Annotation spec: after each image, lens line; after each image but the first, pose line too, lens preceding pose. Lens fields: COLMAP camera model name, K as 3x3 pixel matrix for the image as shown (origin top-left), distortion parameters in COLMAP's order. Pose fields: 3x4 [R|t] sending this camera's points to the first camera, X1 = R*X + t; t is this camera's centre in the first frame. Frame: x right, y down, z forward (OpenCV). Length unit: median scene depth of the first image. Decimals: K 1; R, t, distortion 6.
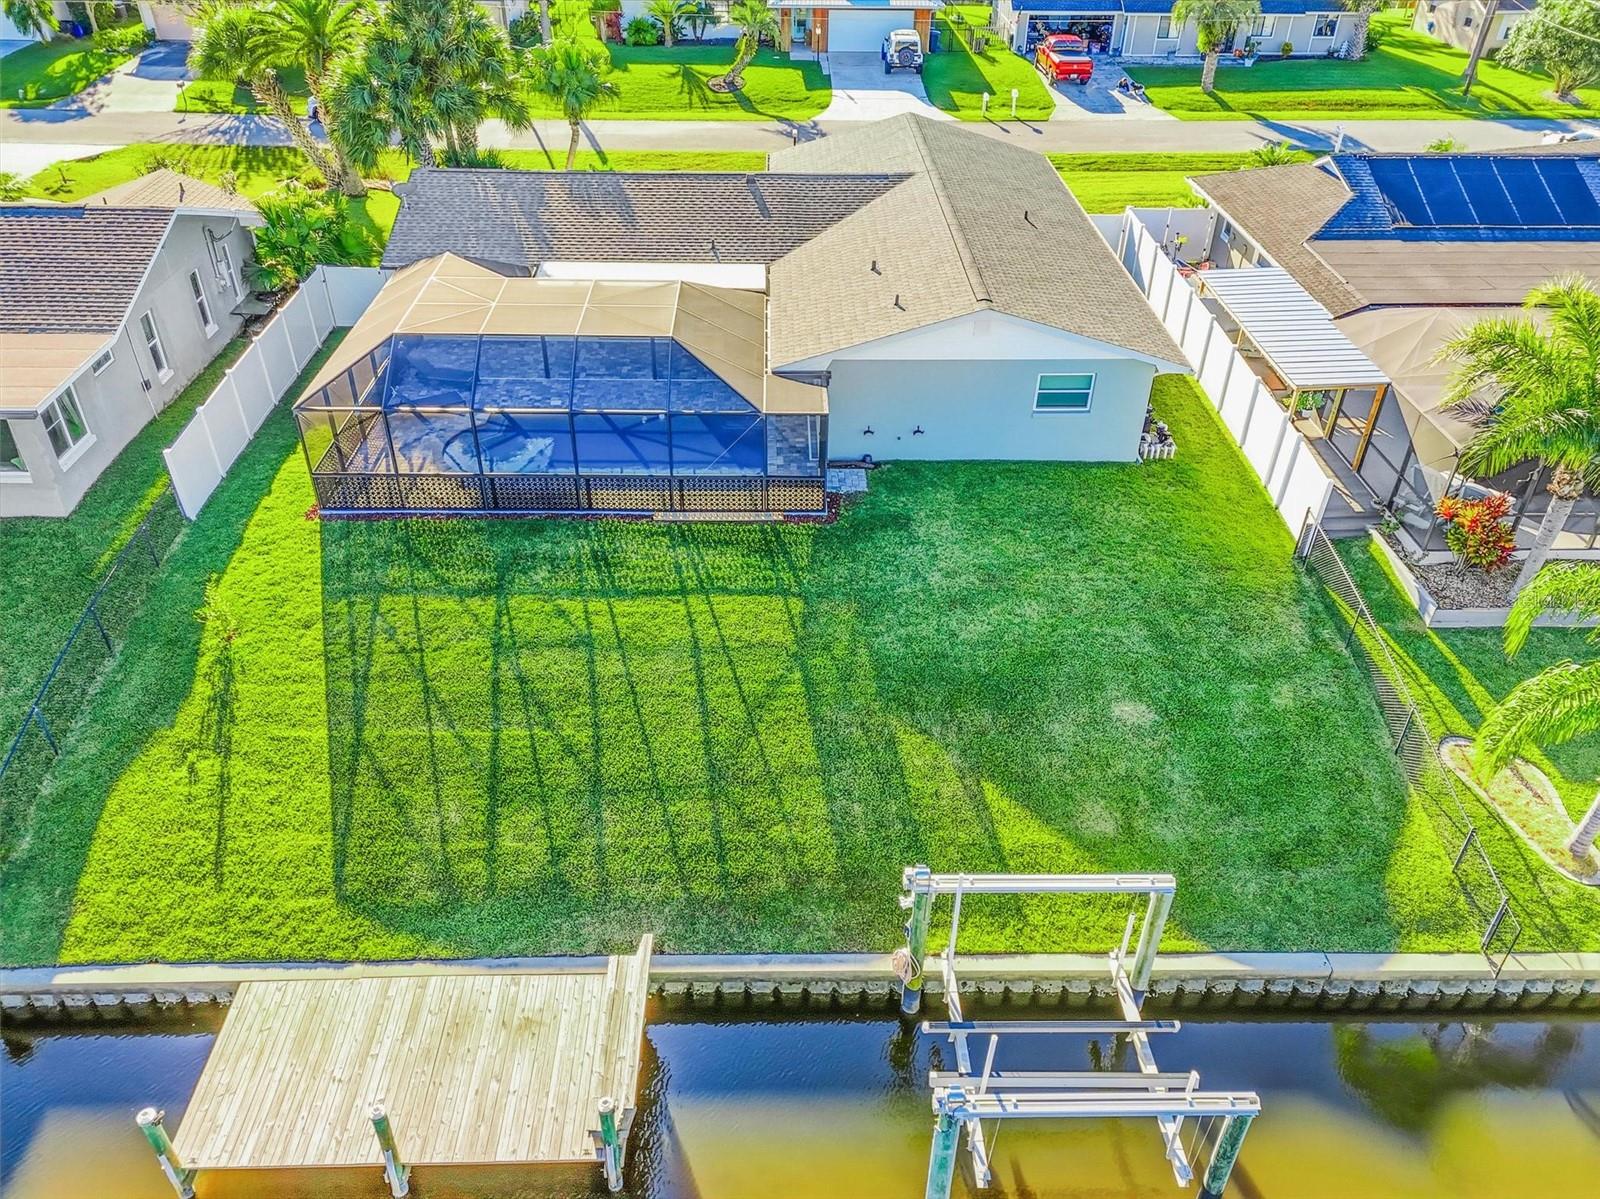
lens RADIAL K [[1183.6, 0, 810.9], [0, 1183.6, 589.7], [0, 0, 1]] dist [0.065849, -0.048854]
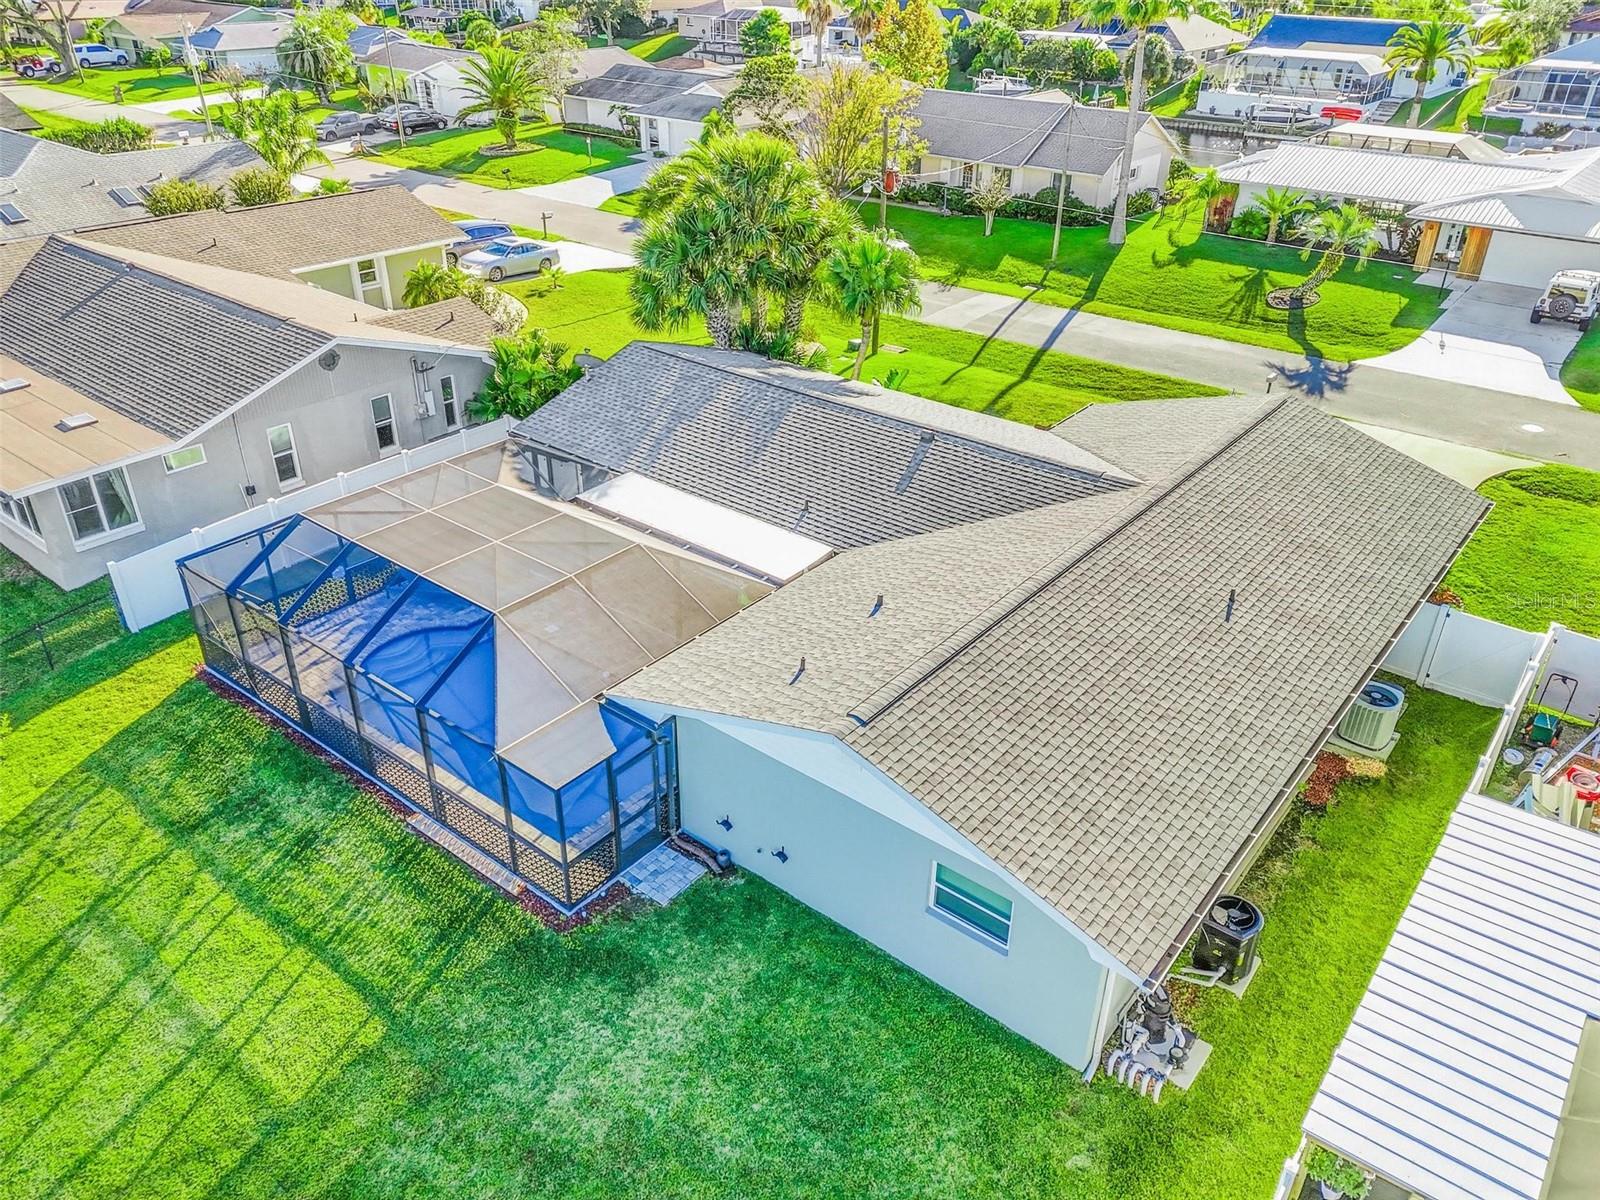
lens RADIAL K [[1183.6, 0, 821.4], [0, 1183.6, 576.3], [0, 0, 1]] dist [0.065849, -0.048854]
pose [[0.768182, 0.304952, -0.562940, 0.462488], [-0.366248, 0.930508, 0.004290, -0.306834], [0.525128, 0.202880, 0.826487, 0.448343]]
